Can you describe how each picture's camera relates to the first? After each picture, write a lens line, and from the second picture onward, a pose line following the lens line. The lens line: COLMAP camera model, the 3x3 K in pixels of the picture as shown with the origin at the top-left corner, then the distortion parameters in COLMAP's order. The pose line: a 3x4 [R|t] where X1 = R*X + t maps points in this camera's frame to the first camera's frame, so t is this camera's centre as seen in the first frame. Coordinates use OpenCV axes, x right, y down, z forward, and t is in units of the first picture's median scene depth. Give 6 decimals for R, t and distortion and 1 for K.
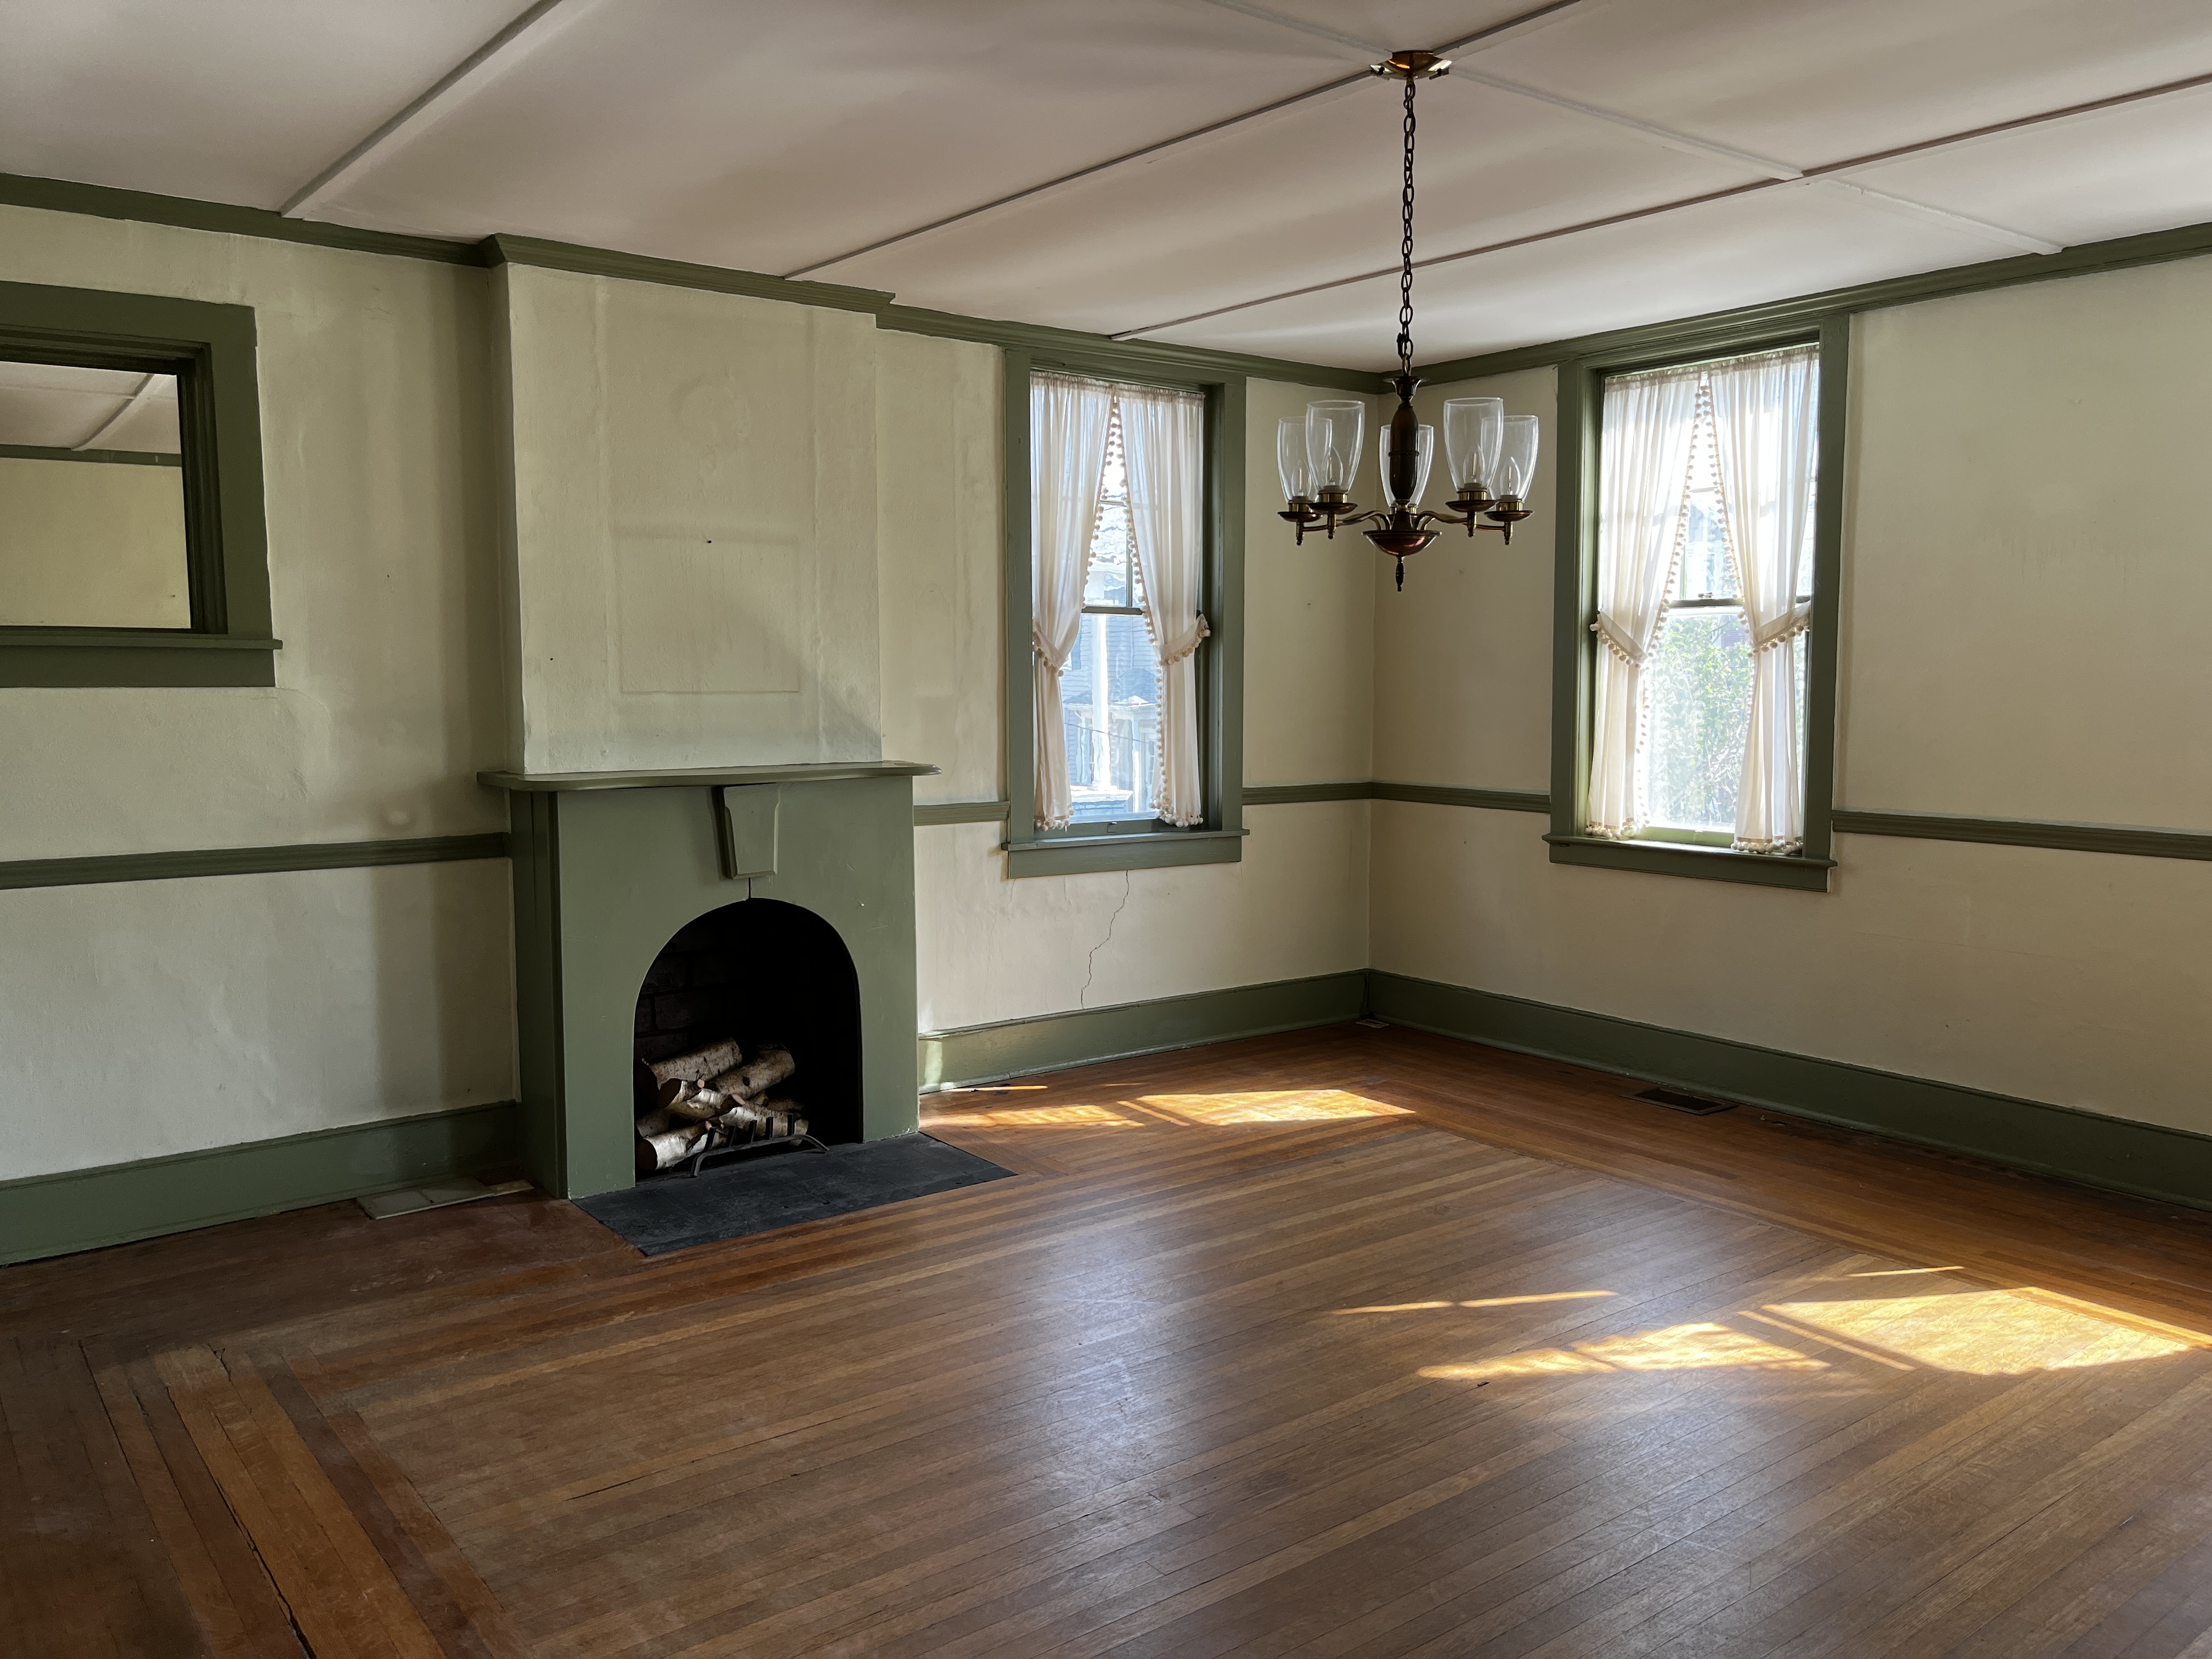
lens RADIAL K [[1678.5, 0, 1108.2], [0, 1678.5, 824.2], [0, 0, 1]] dist [0.054905, -0.083057]
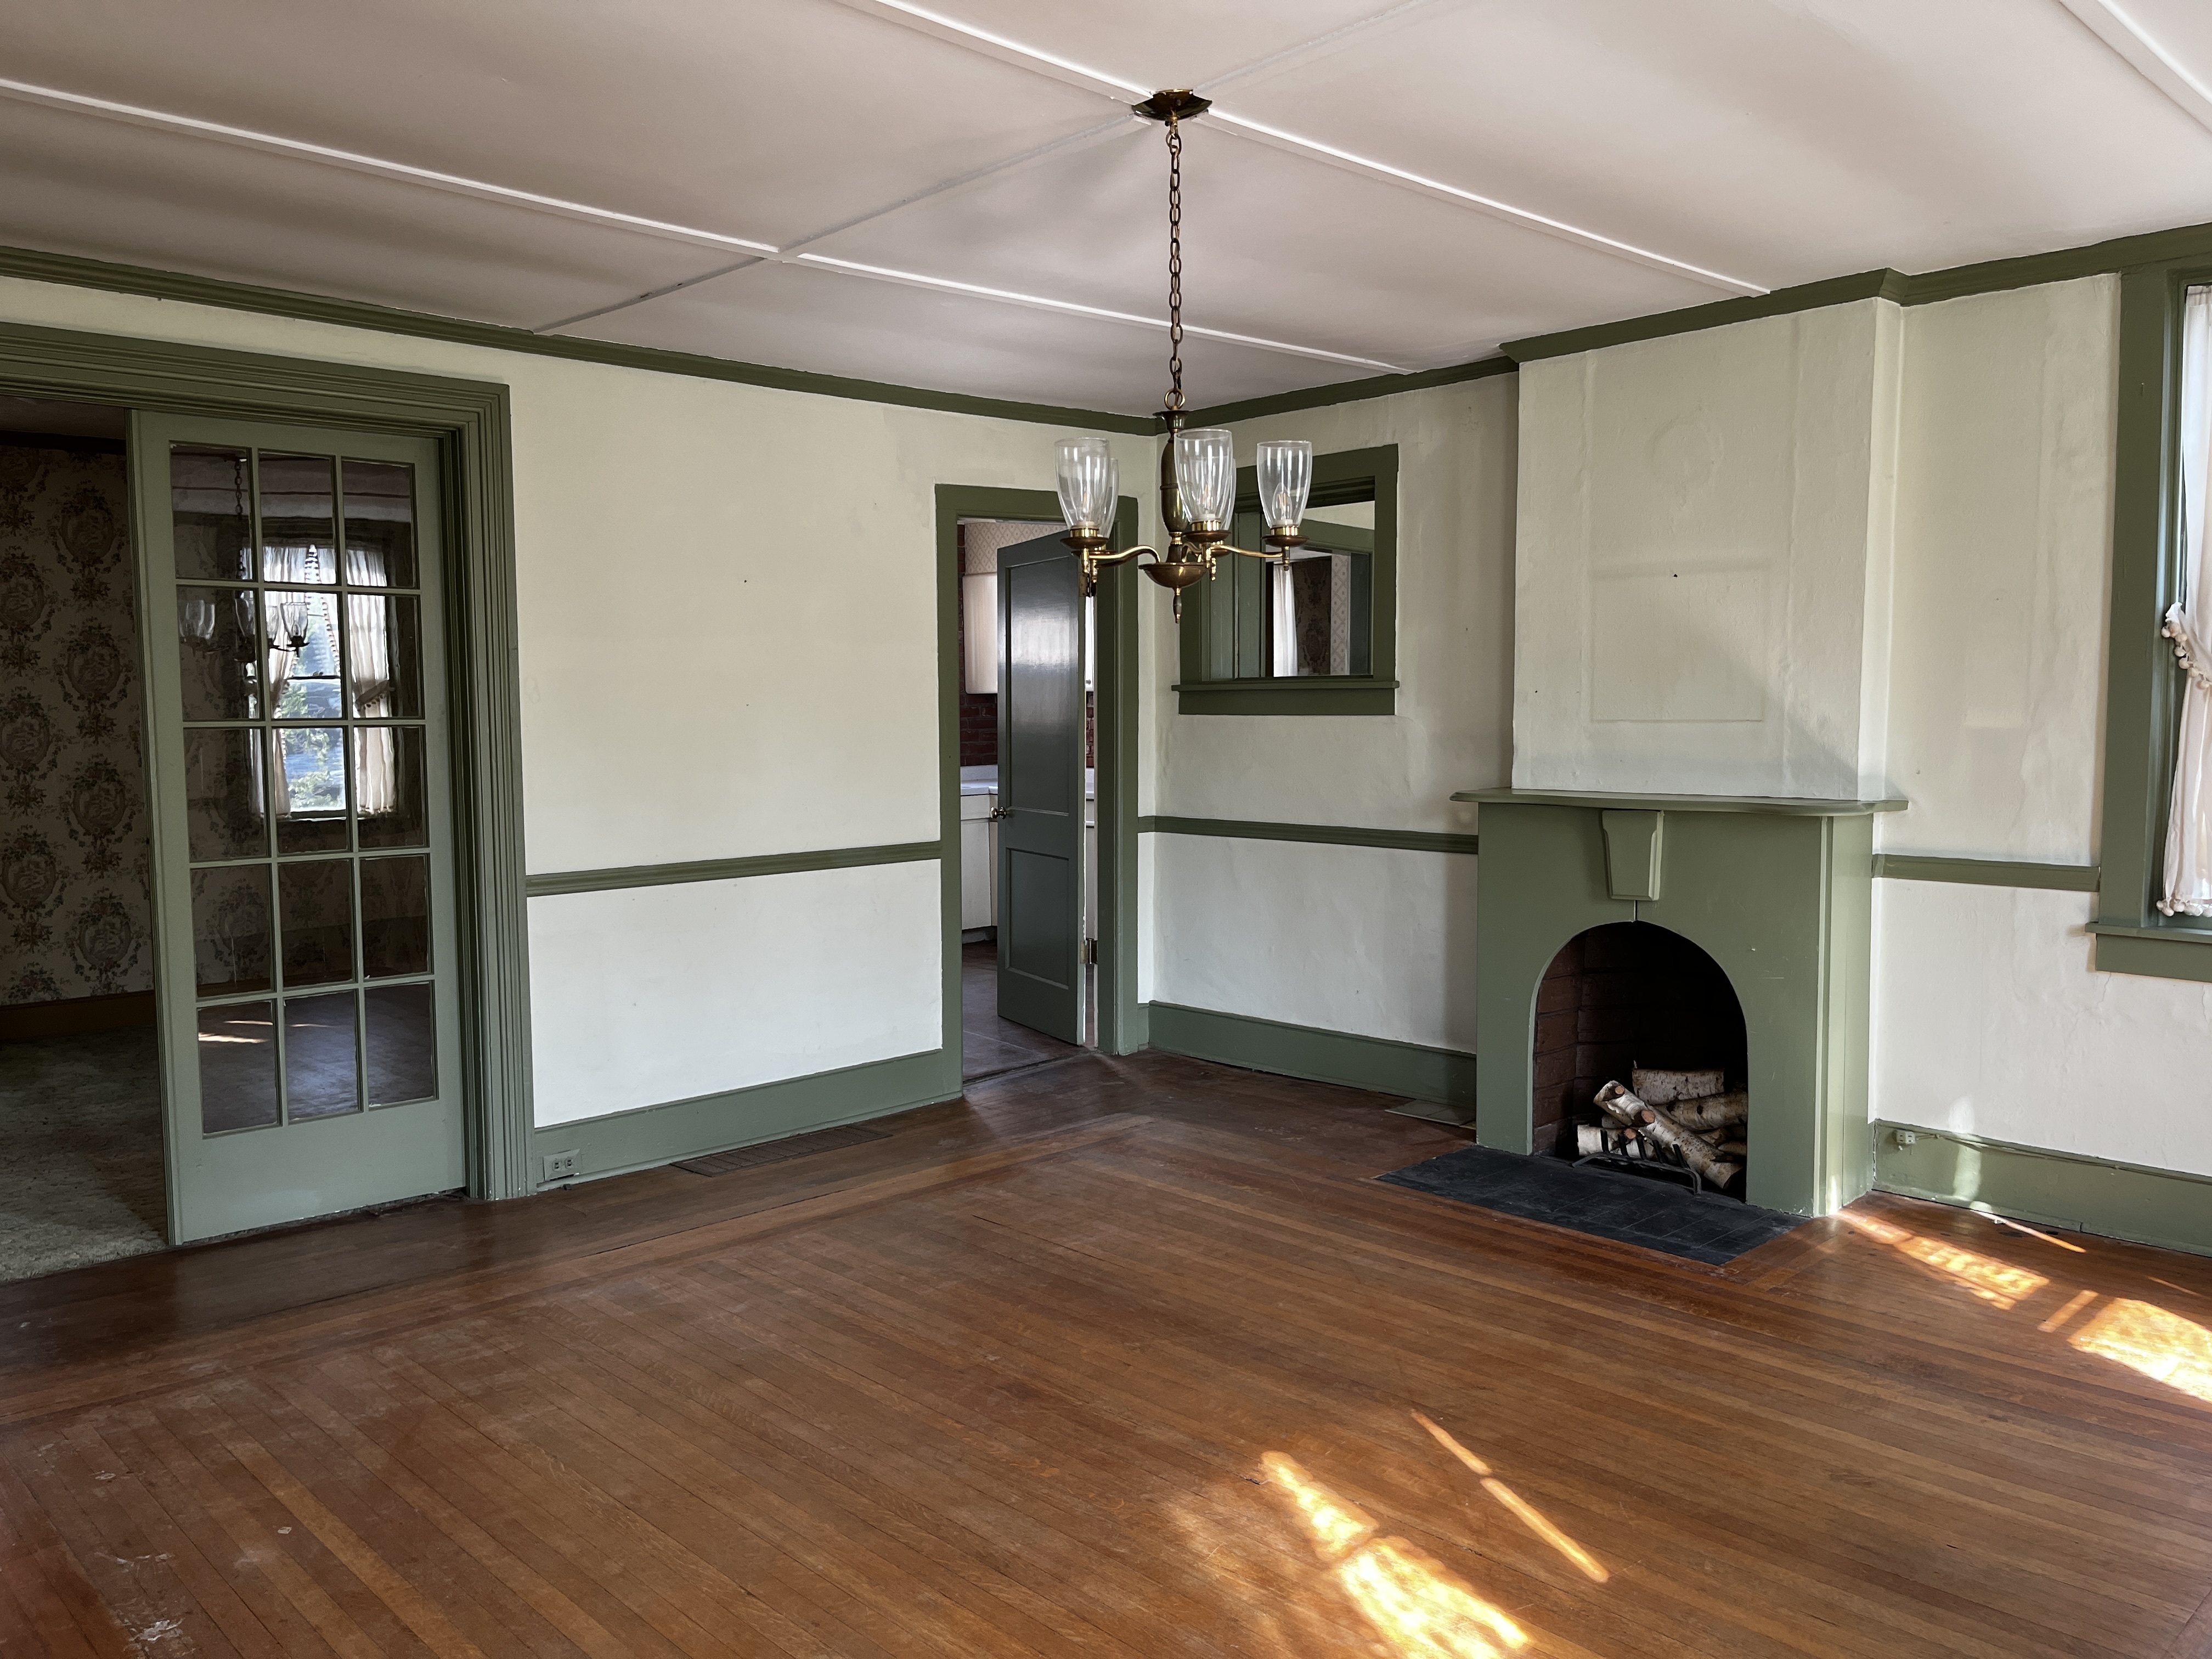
lens RADIAL K [[1678.5, 0, 1113.7], [0, 1678.5, 828.3], [0, 0, 1]] dist [0.054905, -0.083057]
pose [[0.107657, 0.070849, -0.991660, 0.780323], [-0.084042, 0.994536, 0.061931, -0.049628], [0.990629, 0.076674, 0.113024, 0.566622]]
